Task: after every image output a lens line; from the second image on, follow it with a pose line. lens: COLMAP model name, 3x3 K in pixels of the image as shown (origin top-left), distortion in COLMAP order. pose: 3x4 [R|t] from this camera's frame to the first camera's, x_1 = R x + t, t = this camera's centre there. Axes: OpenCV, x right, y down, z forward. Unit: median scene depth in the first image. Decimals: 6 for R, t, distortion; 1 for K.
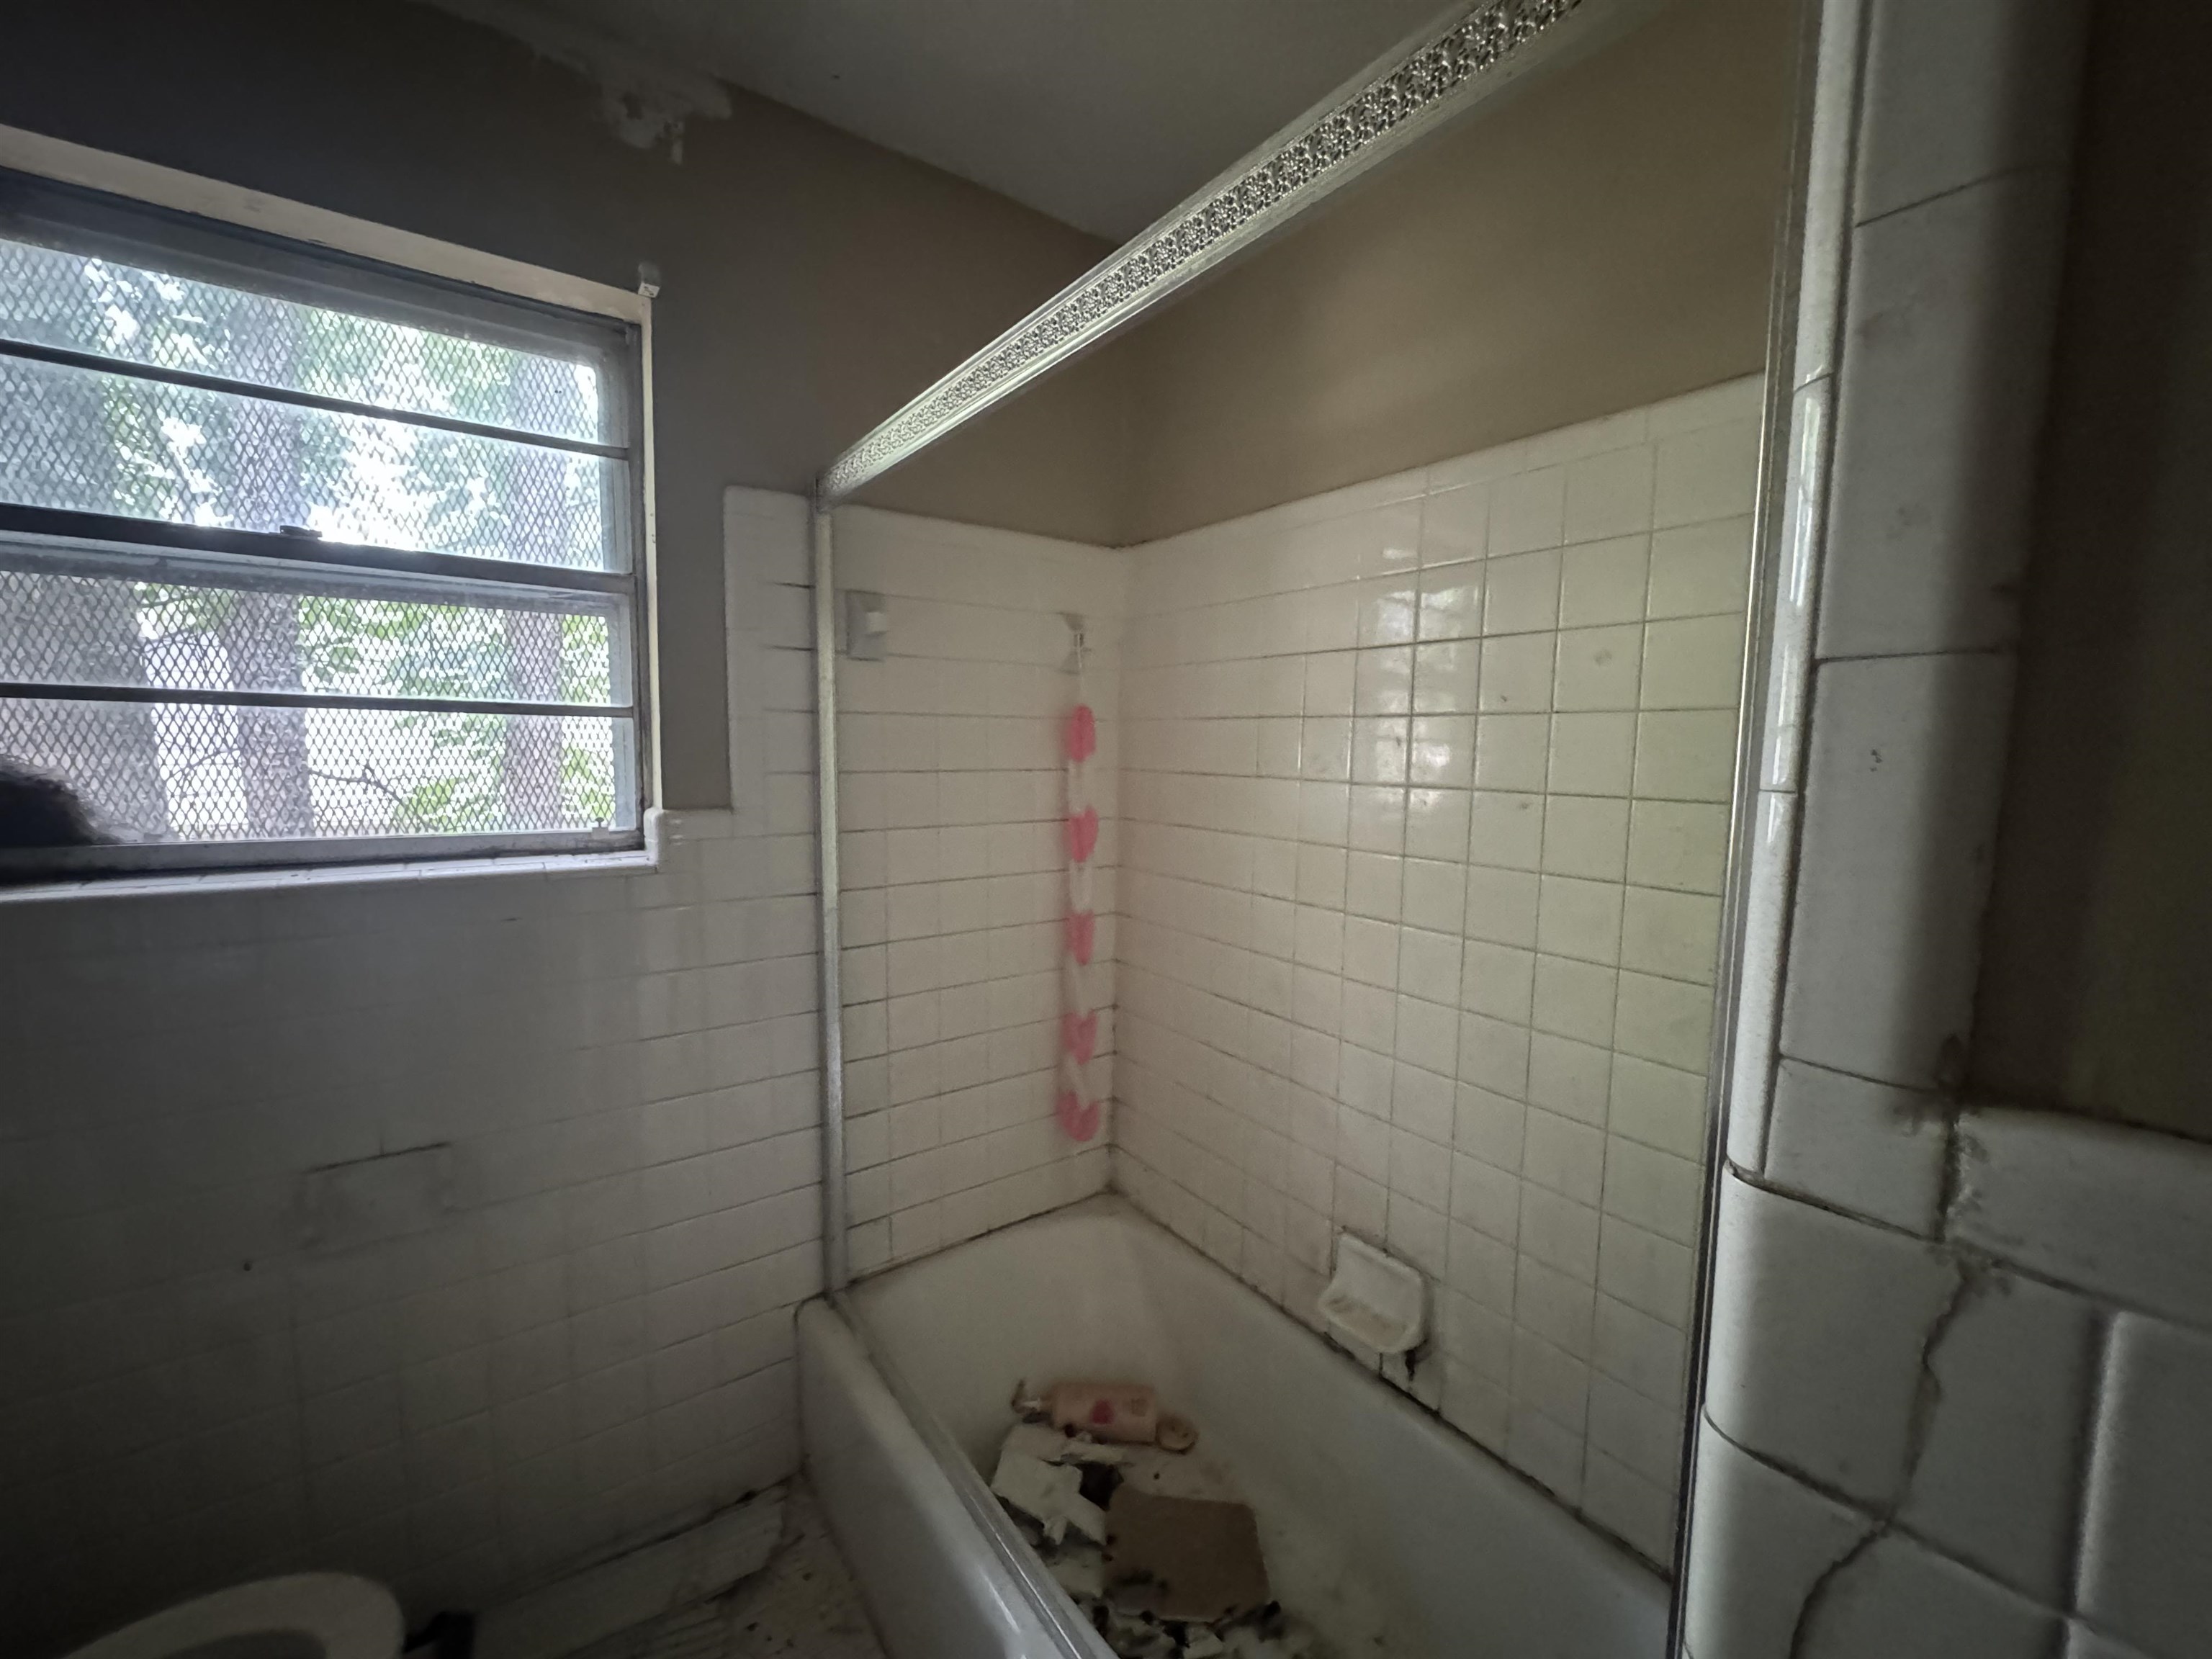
lens RADIAL K [[886.0, 0, 1106.9], [0, 886.0, 819.2], [0, 0, 1]] dist [-0.003039, 0.000379]
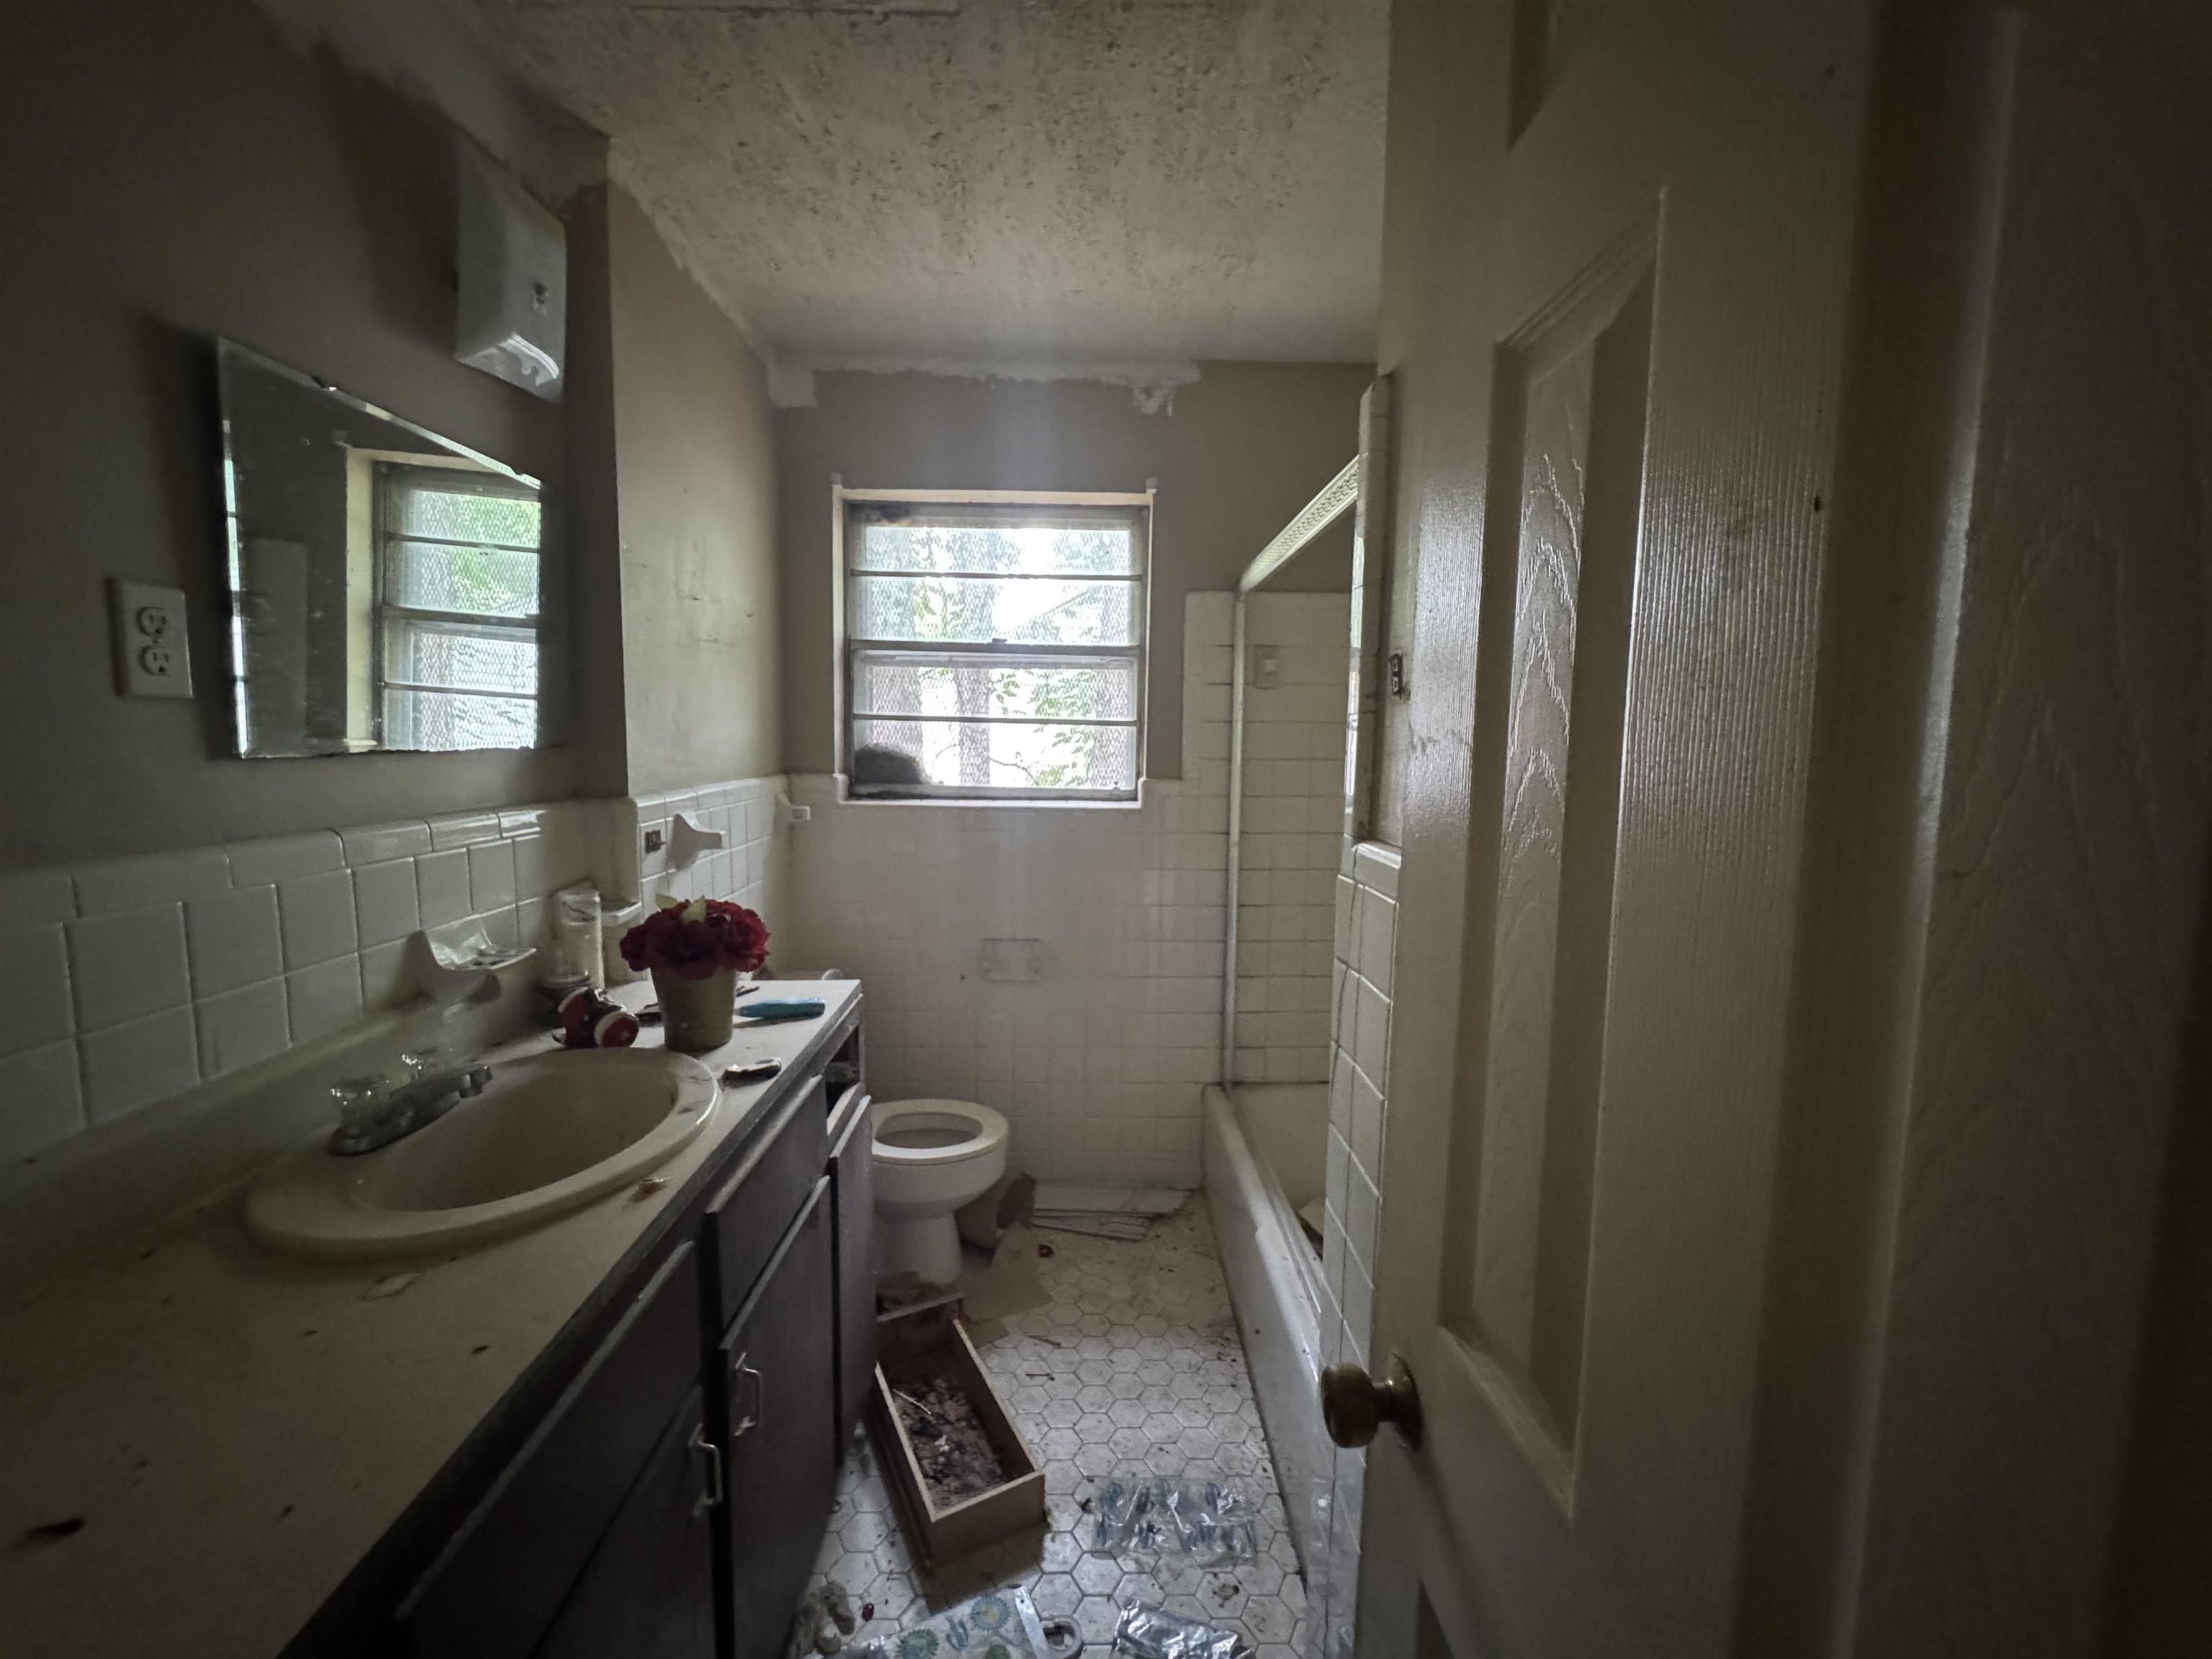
lens RADIAL K [[886.0, 0, 1108.1], [0, 886.0, 827.5], [0, 0, 1]] dist [-0.003039, 0.000379]
pose [[0.830694, 0.051530, -0.554340, 0.408585], [-0.054279, 0.998460, 0.011475, 0.069339], [0.554077, 0.020557, 0.832211, -0.496401]]
